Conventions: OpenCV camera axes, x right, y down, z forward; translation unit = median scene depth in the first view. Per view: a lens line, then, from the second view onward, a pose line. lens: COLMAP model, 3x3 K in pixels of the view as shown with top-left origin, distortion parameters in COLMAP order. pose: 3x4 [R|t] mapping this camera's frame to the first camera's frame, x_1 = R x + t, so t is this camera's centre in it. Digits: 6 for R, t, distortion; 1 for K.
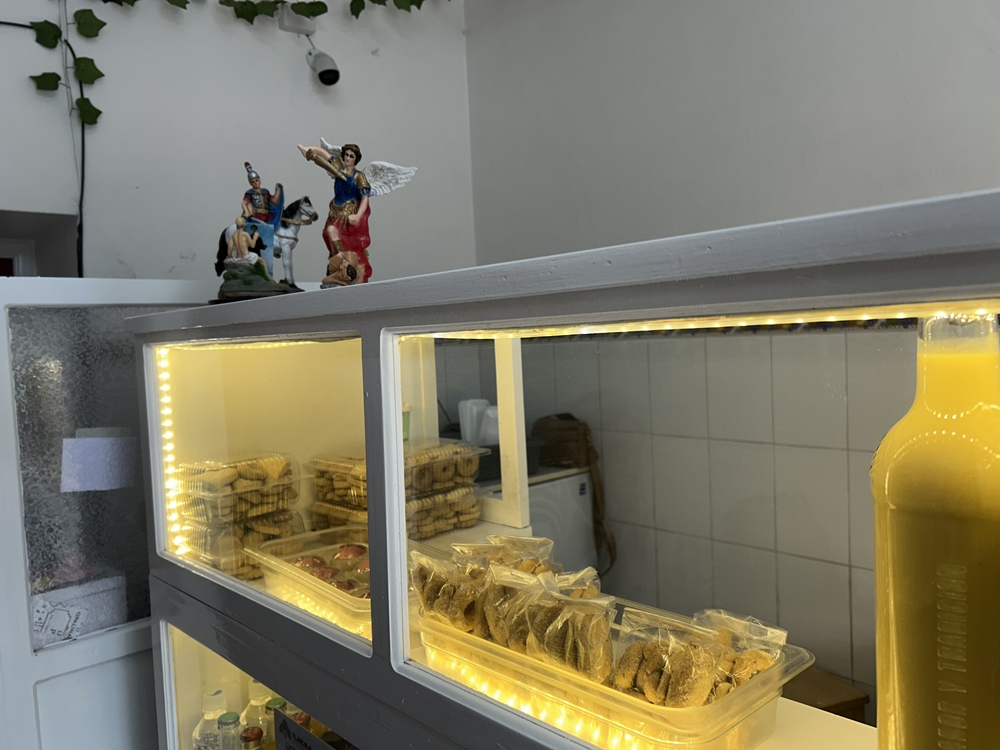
lens RADIAL K [[759.3, 0, 500.0], [0, 759.3, 375.0], [0, 0, 1]] dist [0.032411, -0.039699]
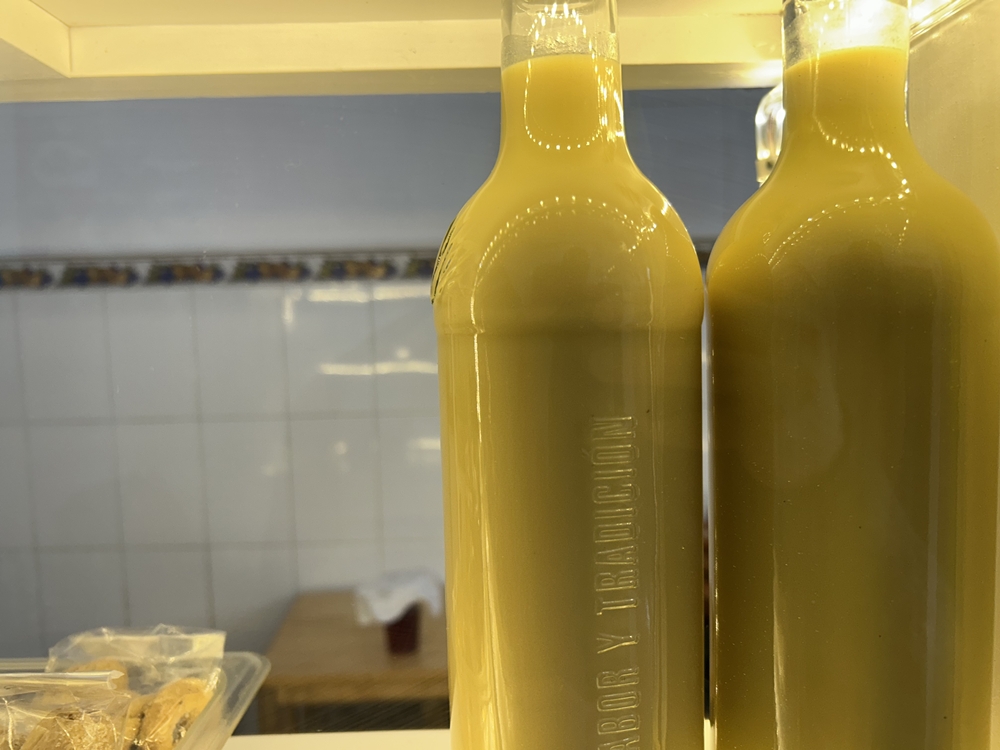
lens RADIAL K [[775.0, 0, 500.0], [0, 775.0, 375.0], [0, 0, 1]] dist [-0.005522, -0.012916]
pose [[0.675058, -0.036099, 0.736881, 0.044167], [0.029624, 0.999323, 0.021817, 0.069140], [-0.737170, 0.007102, 0.675671, 0.234894]]
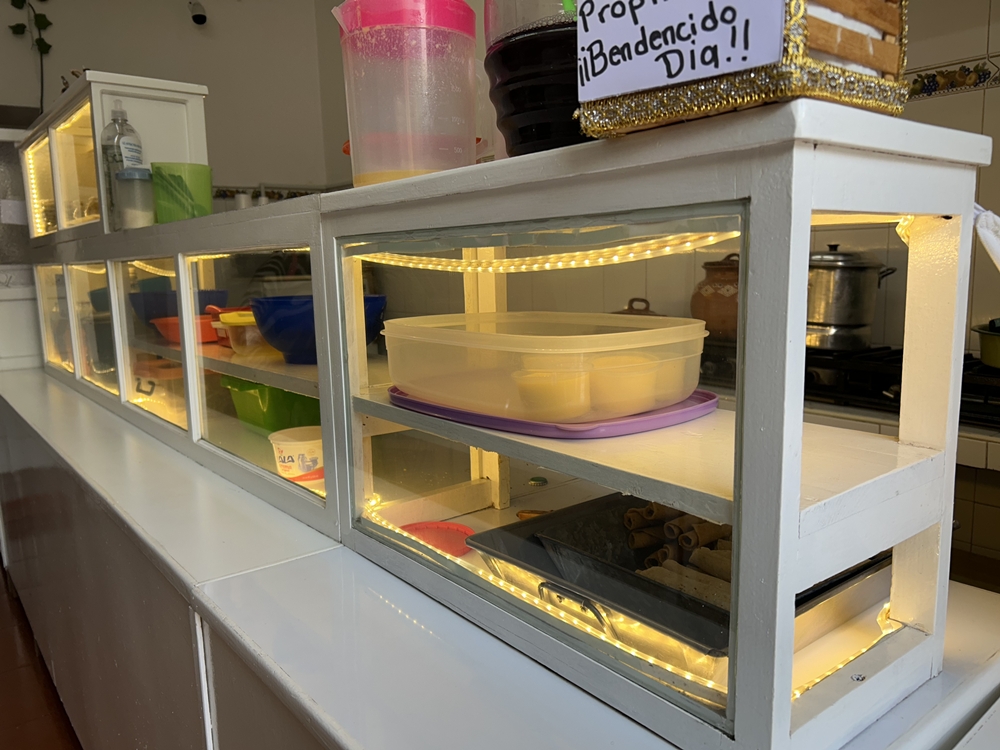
lens RADIAL K [[759.3, 0, 500.0], [0, 759.3, 375.0], [0, 0, 1]] dist [0.032411, -0.039699]
pose [[0.996223, 0.027059, -0.082507, 1.230288], [-0.018346, 0.994346, 0.104588, 0.367689], [0.084871, -0.102679, 0.991087, -1.319463]]
